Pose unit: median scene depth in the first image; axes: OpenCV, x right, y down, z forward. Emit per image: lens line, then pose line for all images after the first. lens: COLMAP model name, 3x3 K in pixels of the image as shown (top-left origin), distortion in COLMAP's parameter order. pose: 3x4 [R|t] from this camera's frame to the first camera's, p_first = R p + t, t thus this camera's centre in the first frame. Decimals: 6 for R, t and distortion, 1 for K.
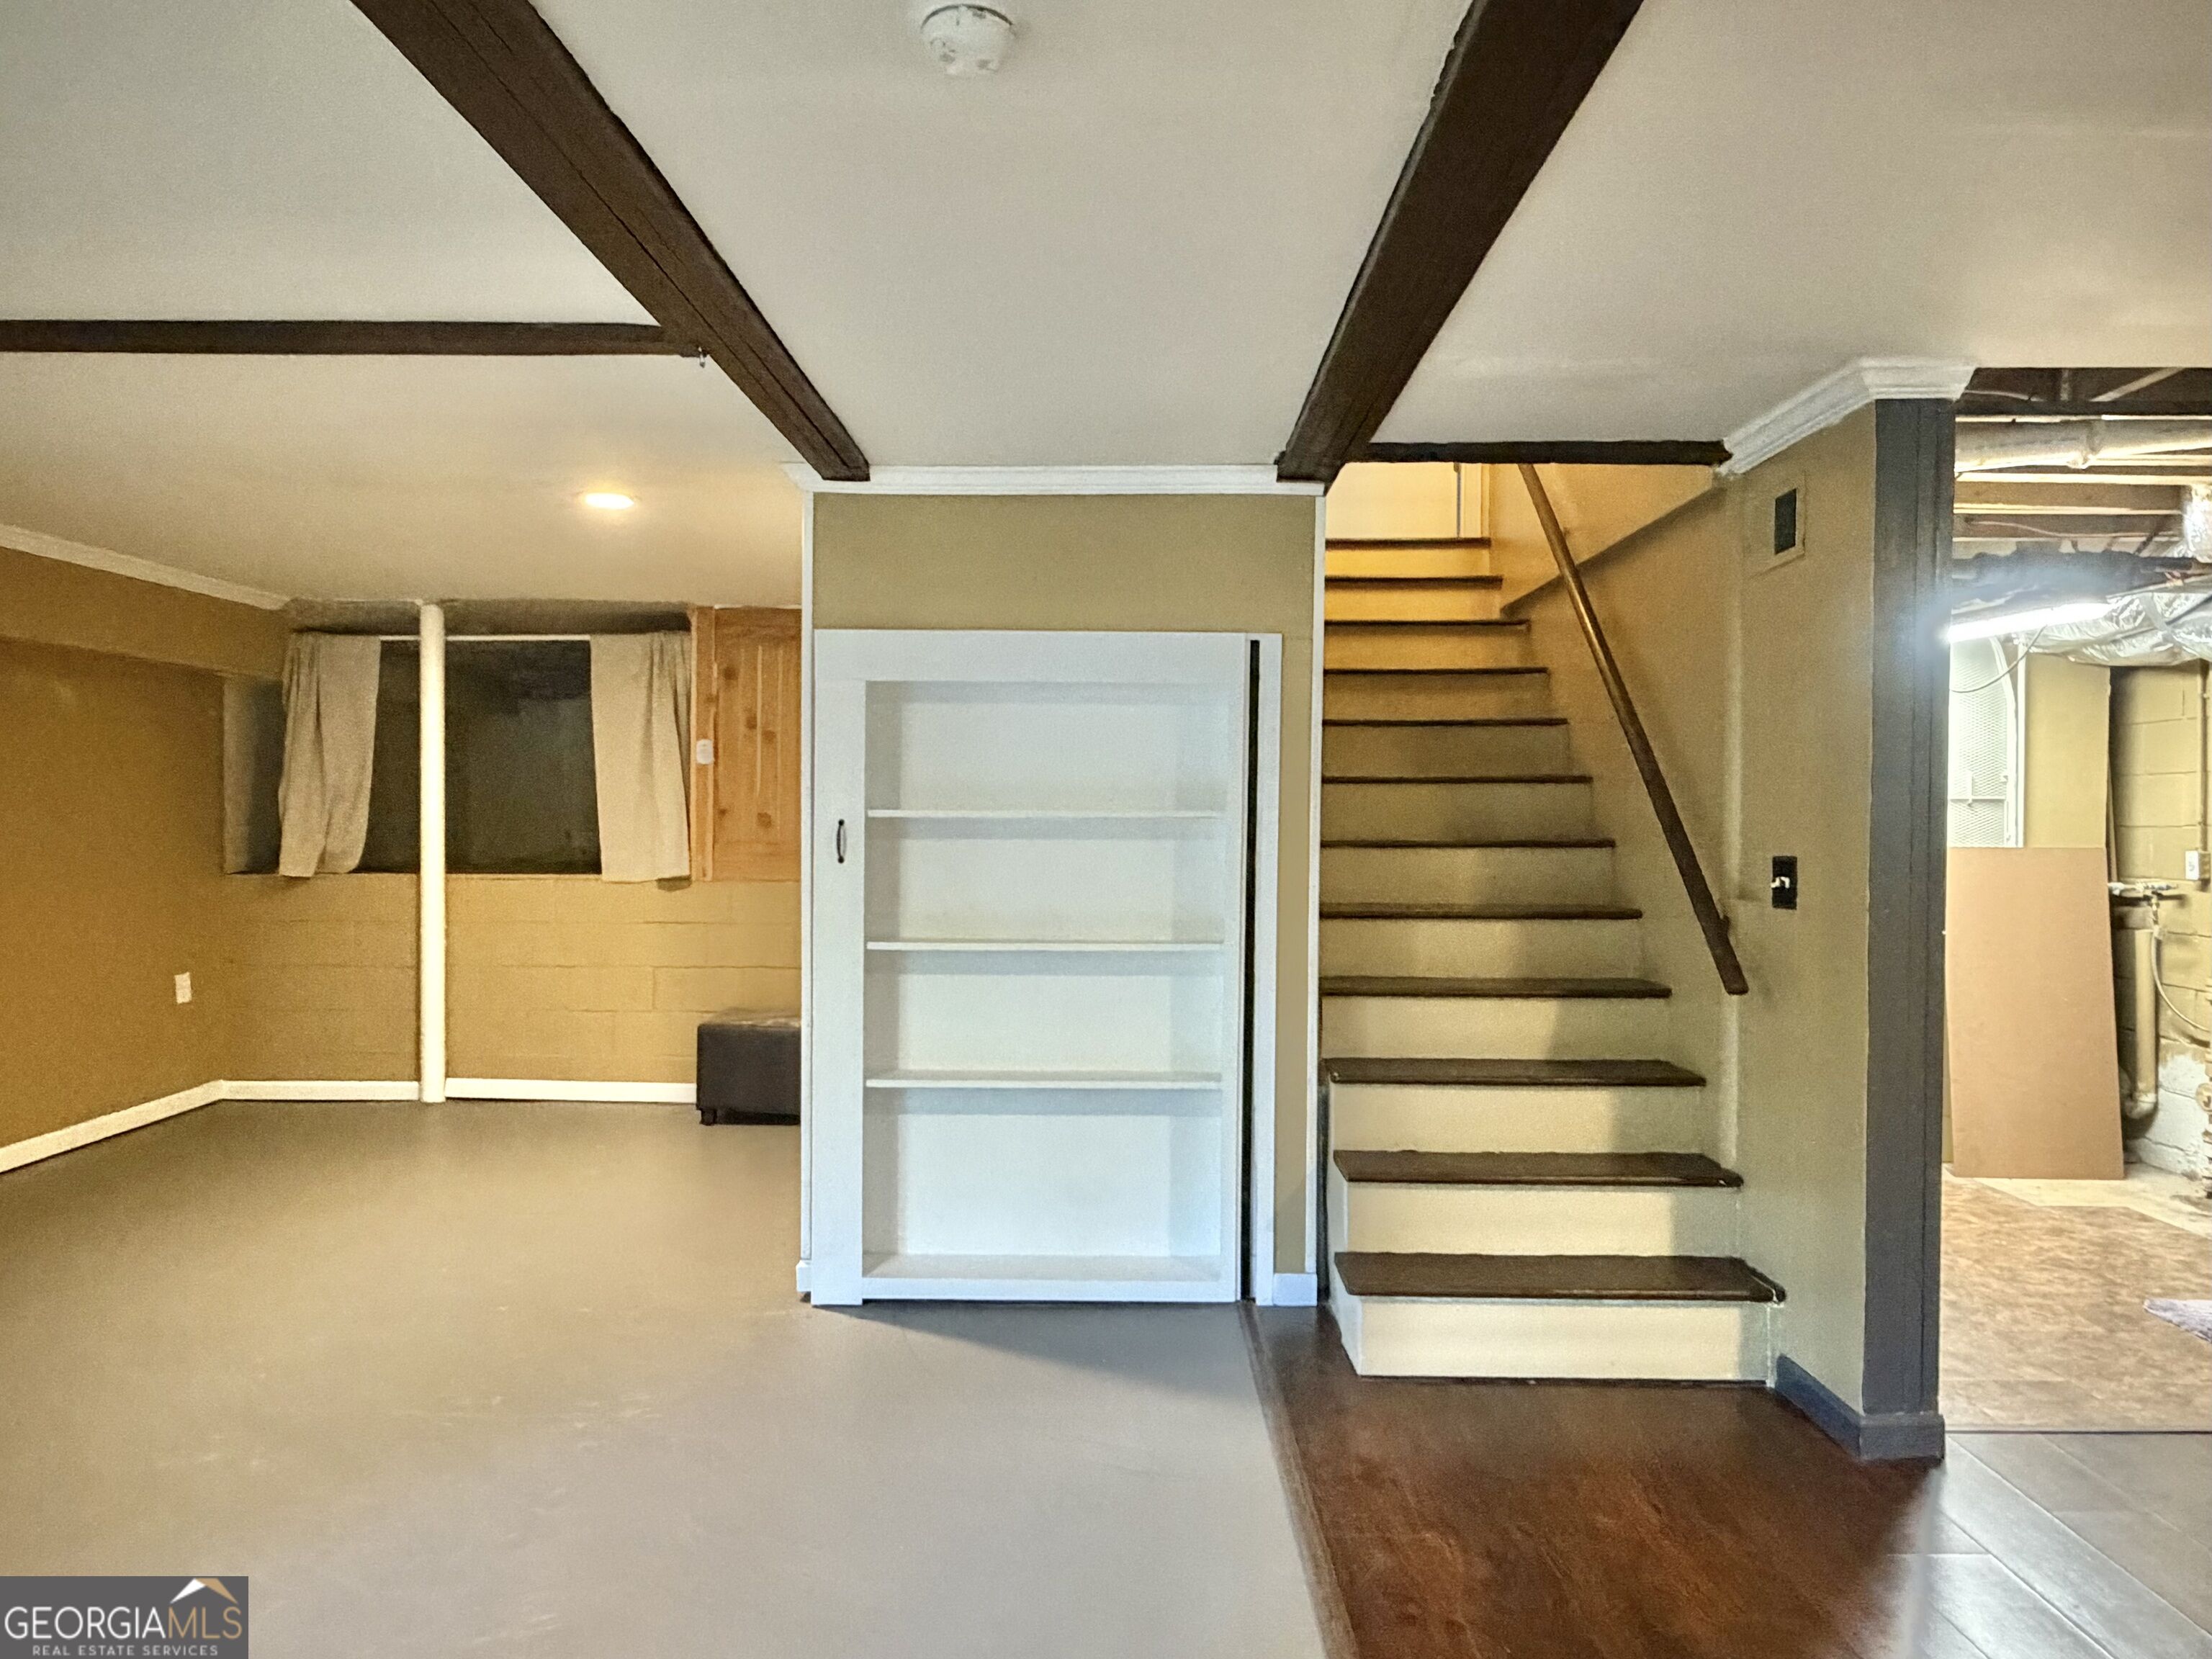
lens RADIAL K [[1365.2, 0, 1106.0], [0, 1365.2, 829.5], [0, 0, 1]] dist [-0.001916, -0.000510]
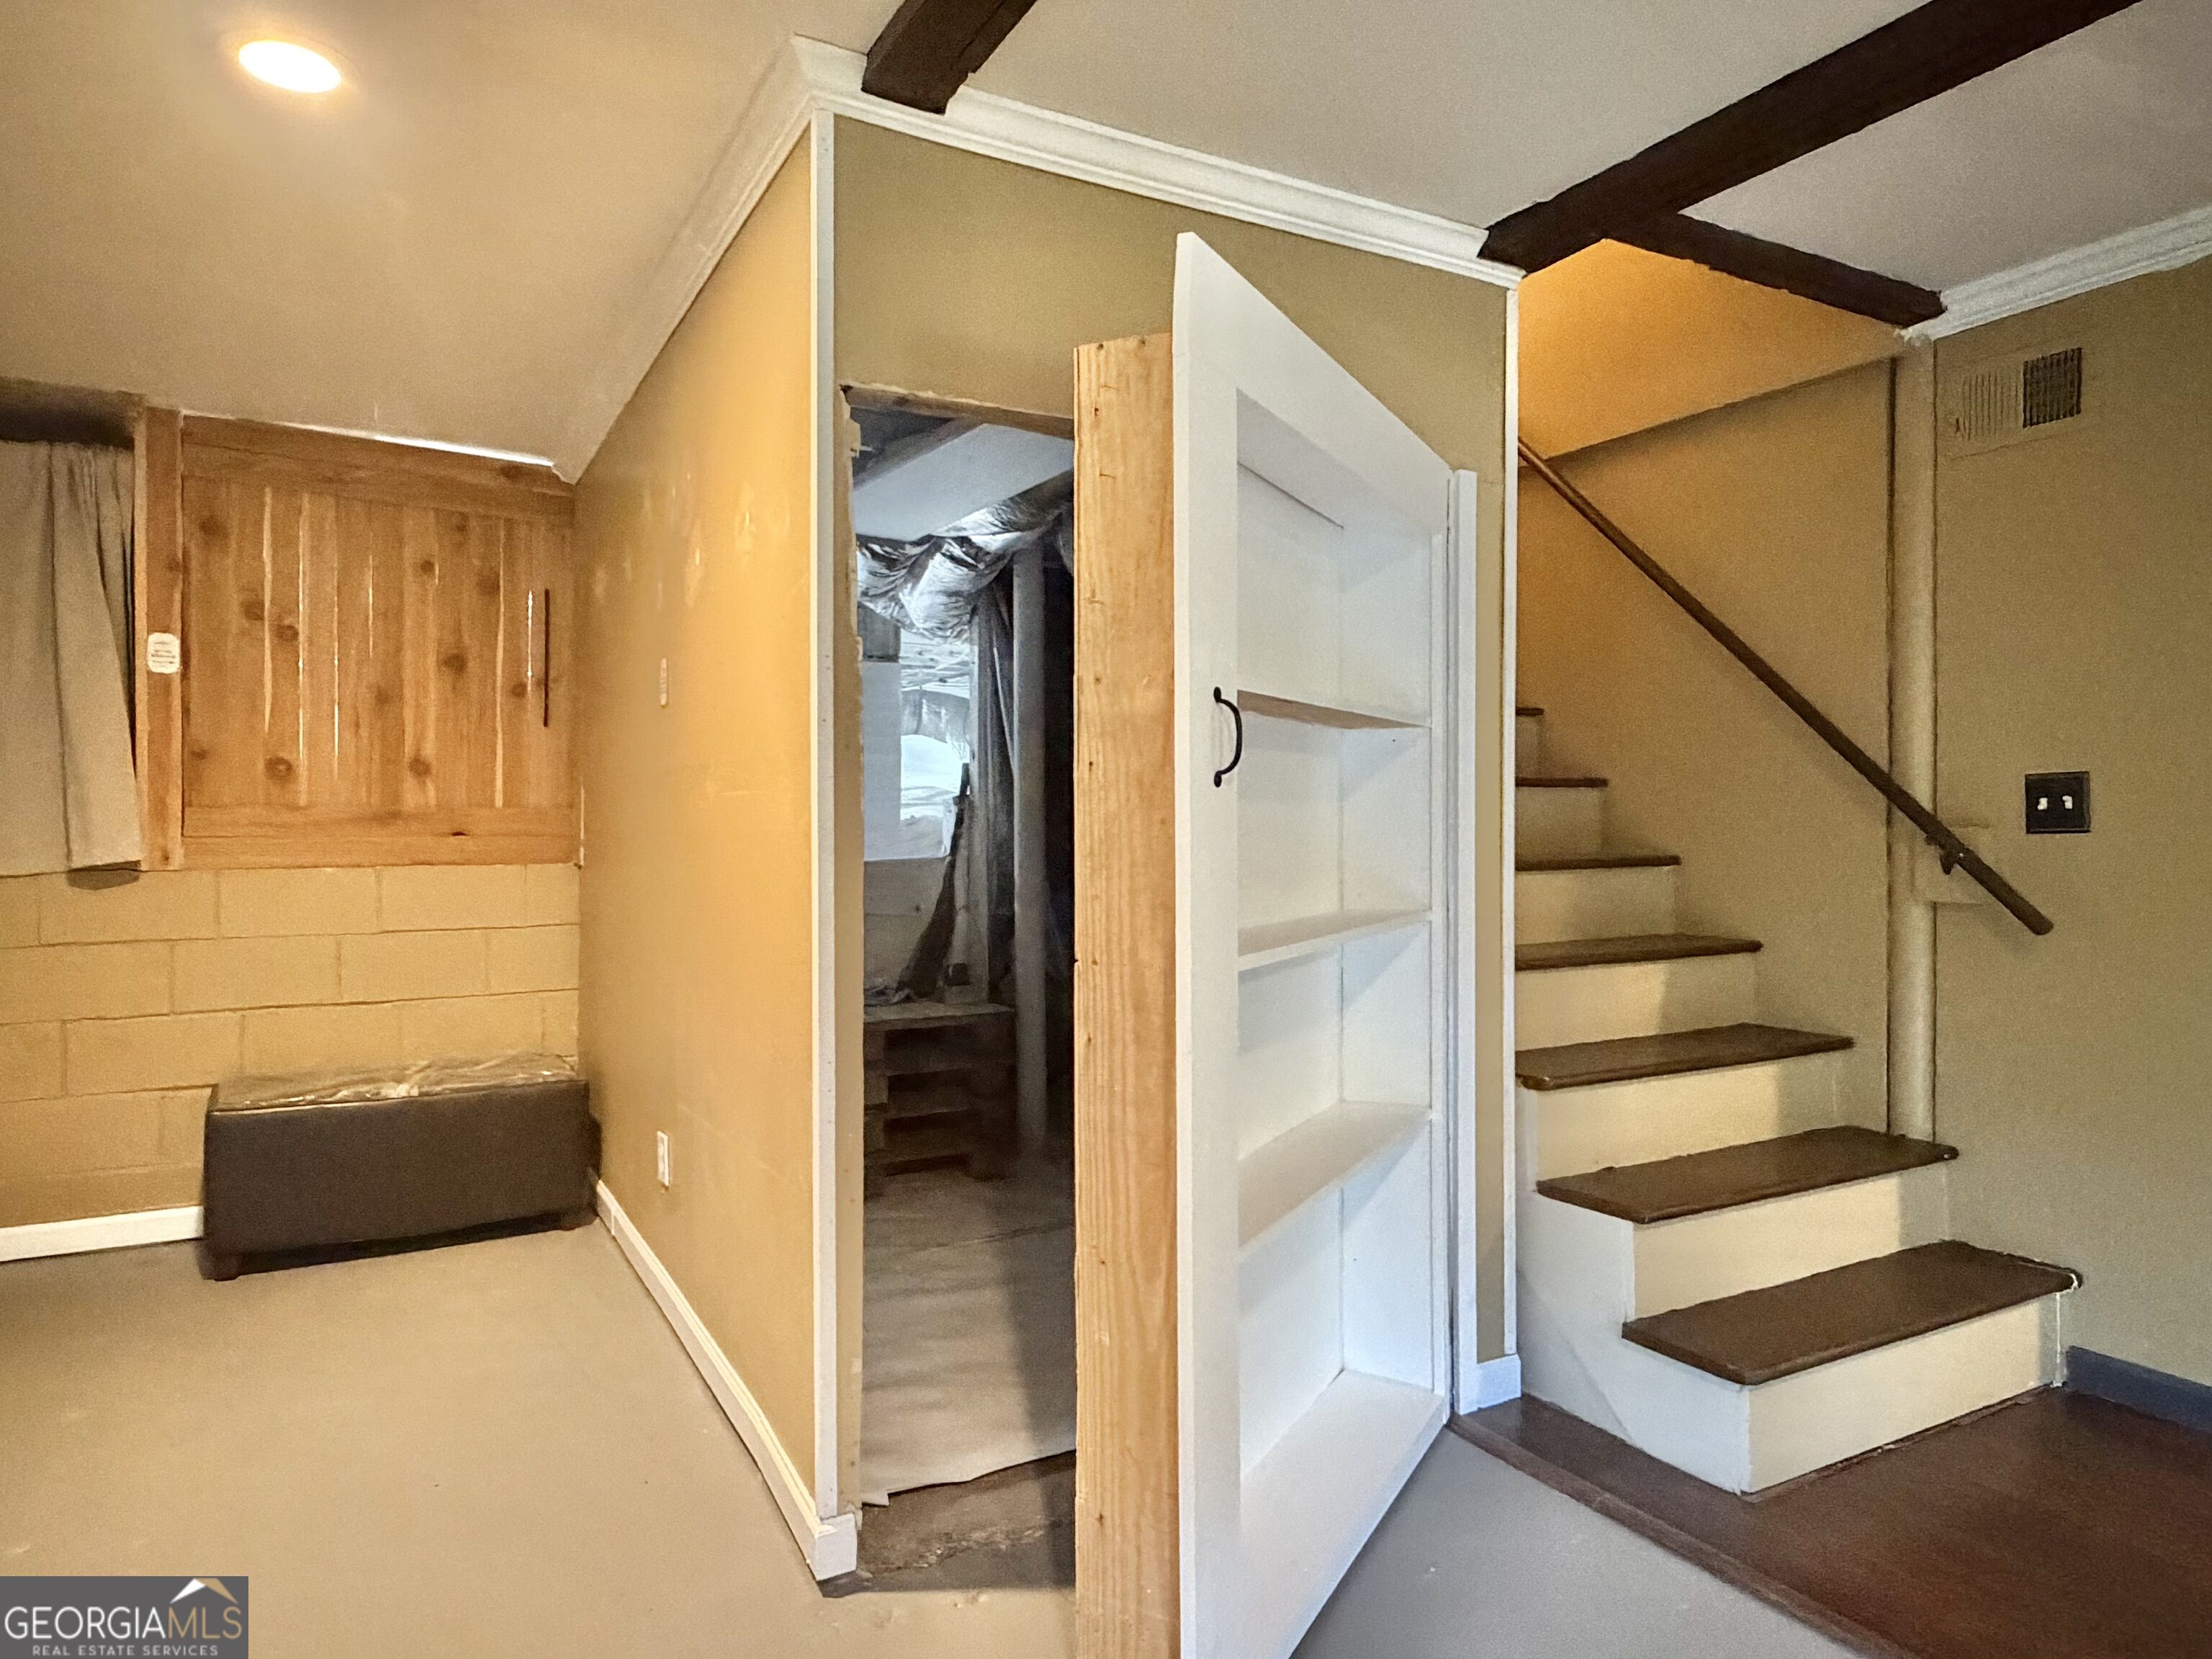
lens RADIAL K [[1365.2, 0, 1106.0], [0, 1365.2, 829.5], [0, 0, 1]] dist [-0.001916, -0.000510]
pose [[0.870131, -0.014593, 0.492605, -0.231110], [0.012770, 0.999894, 0.007064, 0.021407], [-0.492656, 0.000144, 0.870224, 0.276927]]
